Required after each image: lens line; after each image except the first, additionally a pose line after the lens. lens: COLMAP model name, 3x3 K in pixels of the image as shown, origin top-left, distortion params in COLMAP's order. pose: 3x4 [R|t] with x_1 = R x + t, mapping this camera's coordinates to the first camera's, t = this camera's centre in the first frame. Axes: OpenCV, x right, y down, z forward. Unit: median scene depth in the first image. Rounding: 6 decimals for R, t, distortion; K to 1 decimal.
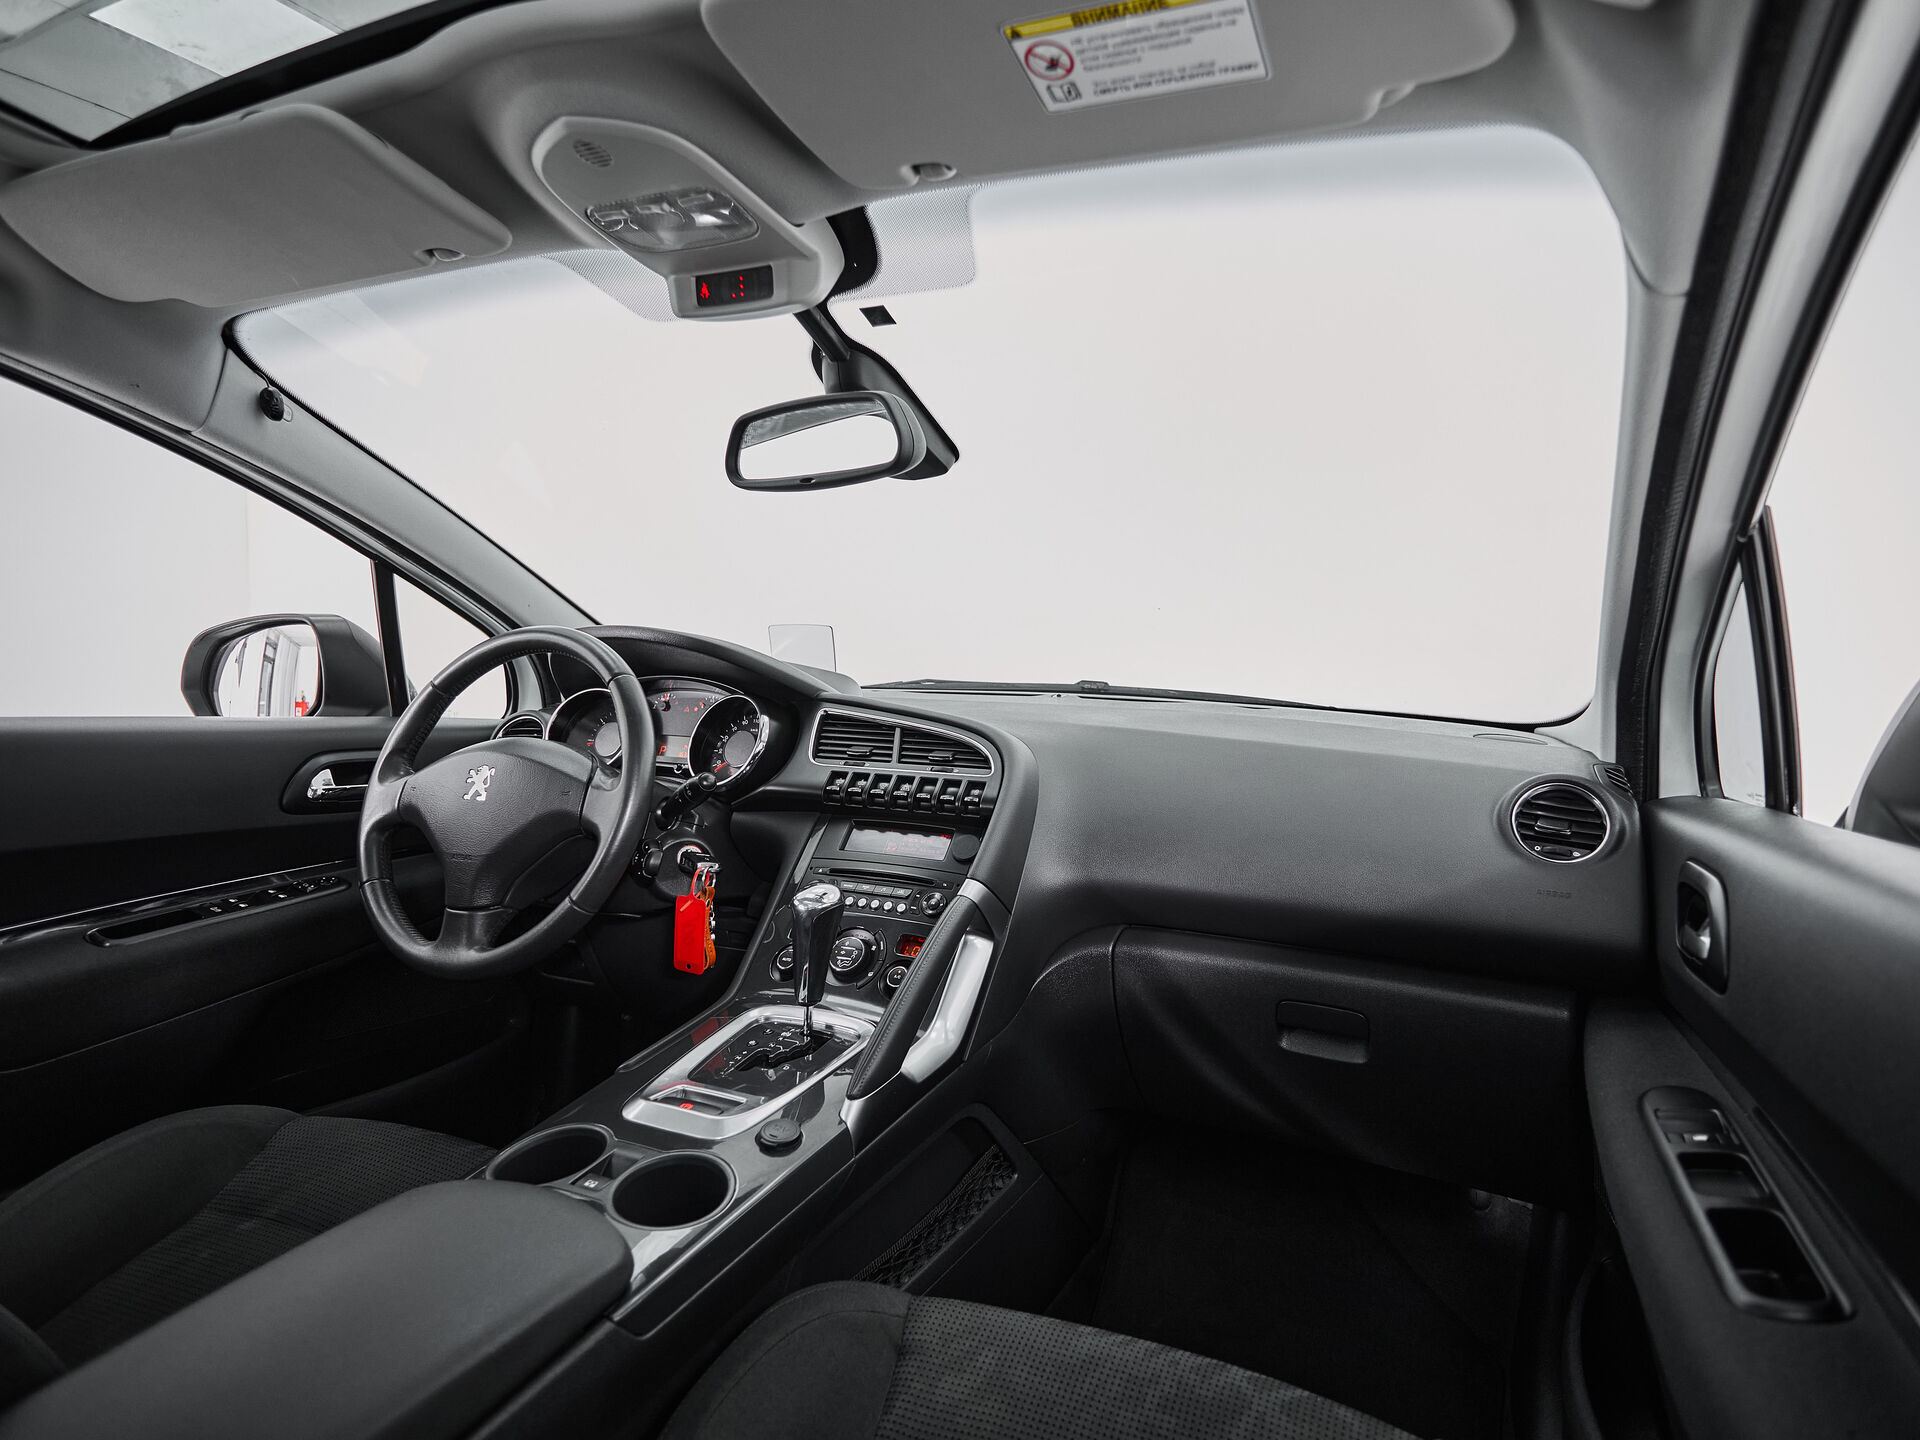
lens RADIAL K [[993.3, 0, 1015.7], [0, 993.3, 722.8], [0, 0, 1]] dist [0.001751, 0.000534]
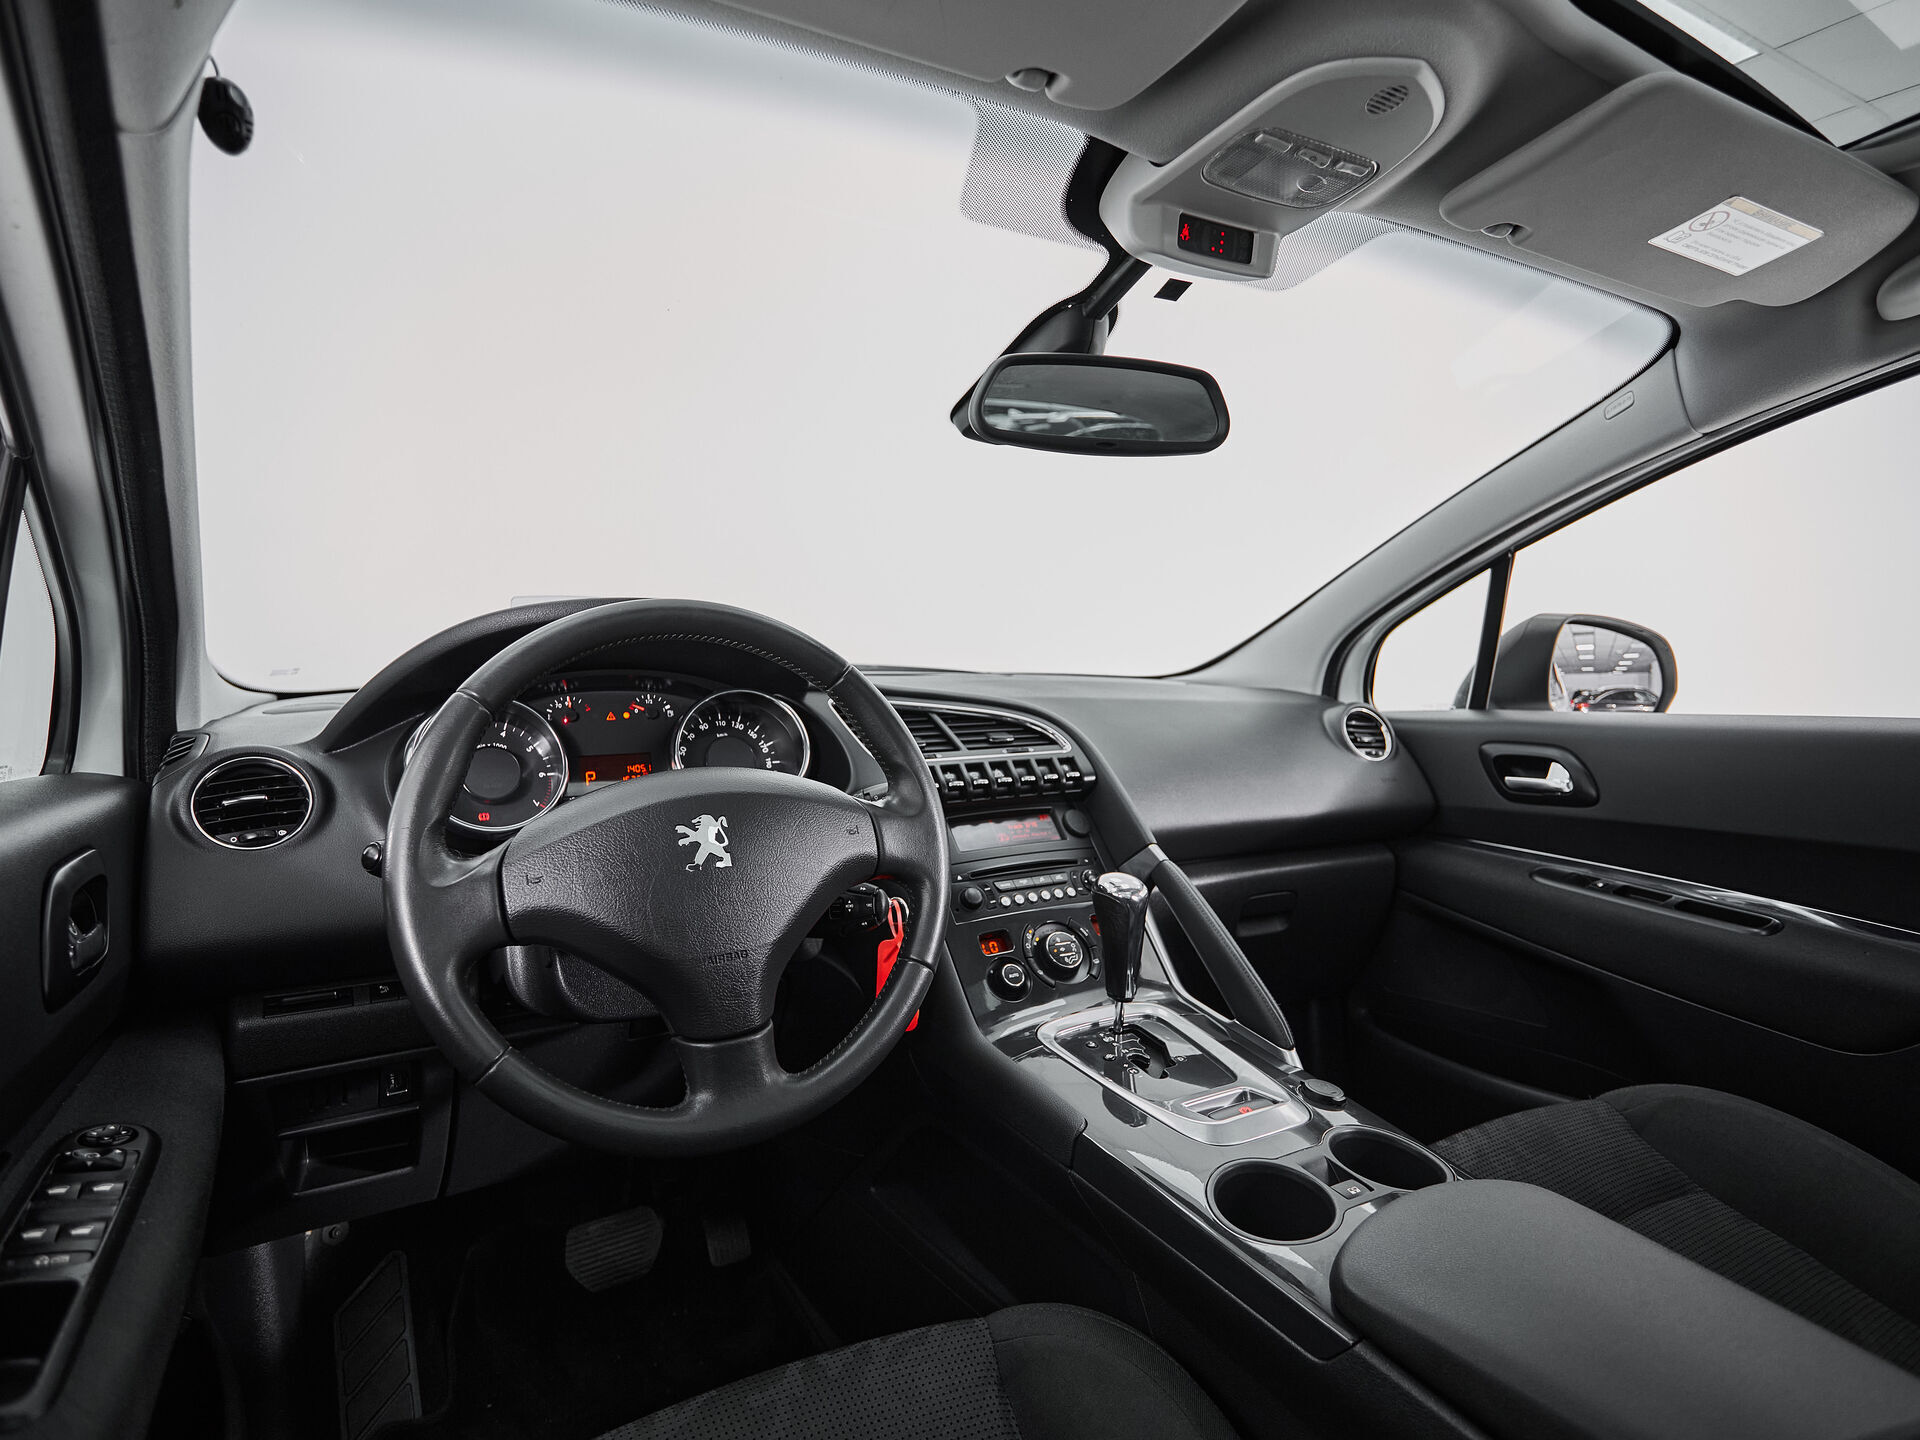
lens RADIAL K [[1007.5, 0, 960.0], [0, 1007.5, 720.0], [0, 0, 1]] dist [0.003582, -0.000649]
pose [[0.638826, -0.085786, 0.764554, -0.922549], [0.067966, 0.996171, 0.054985, -0.043092], [-0.766343, 0.016838, 0.642210, 0.445767]]
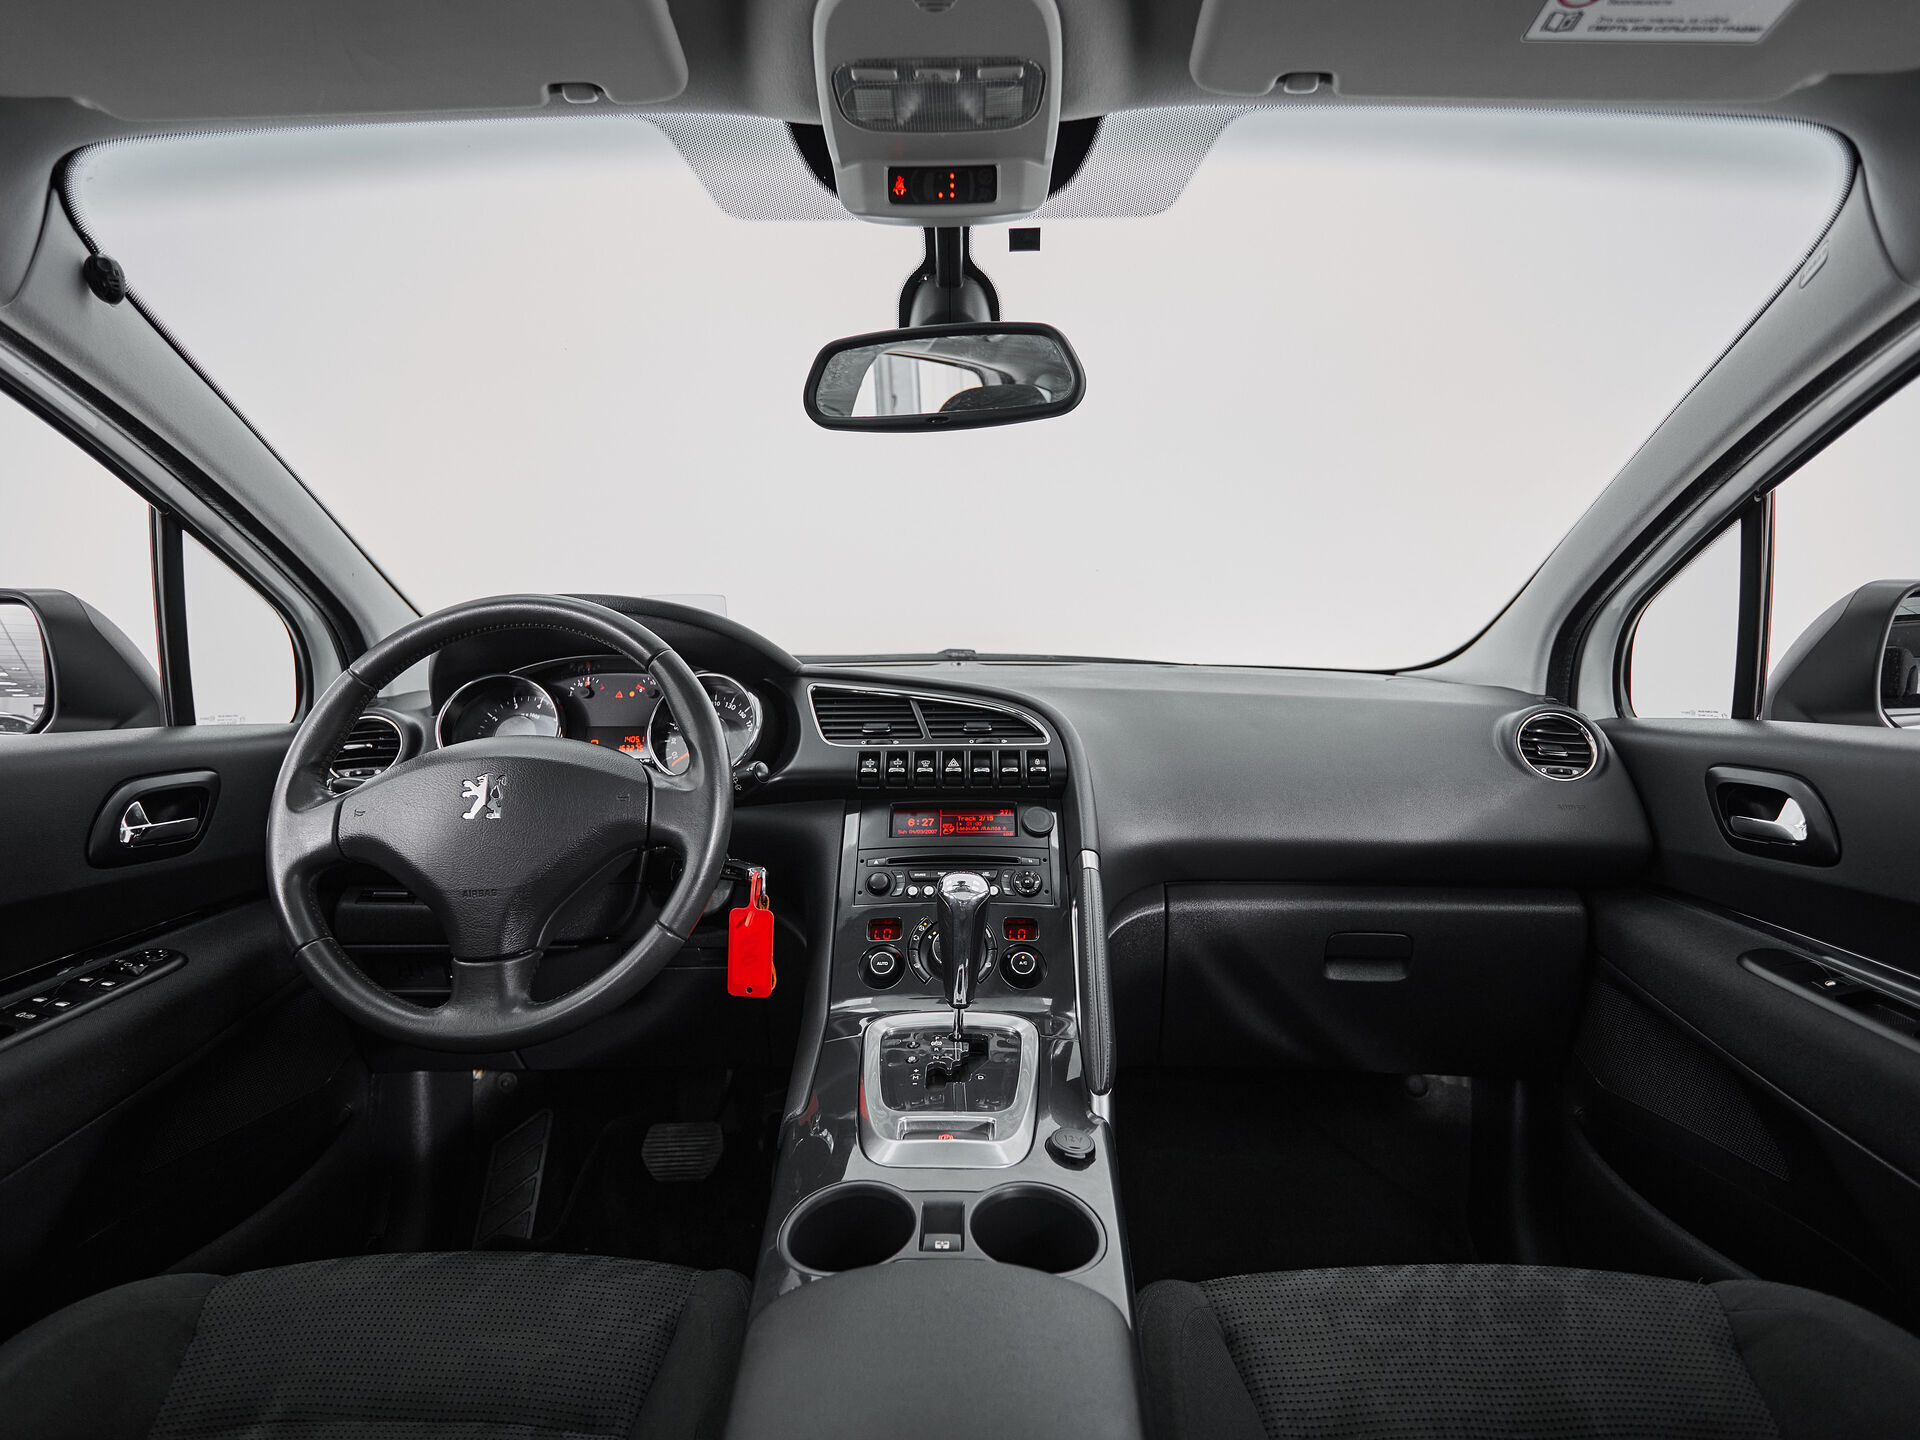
lens RADIAL K [[998.2, 0, 960.0], [0, 998.2, 720.0], [0, 0, 1]] dist [0.000080, -0.002690]
pose [[0.935332, -0.060452, 0.348567, -0.456649], [0.053906, 0.998140, 0.028460, -0.000878], [-0.349640, -0.007829, 0.936852, 0.140146]]
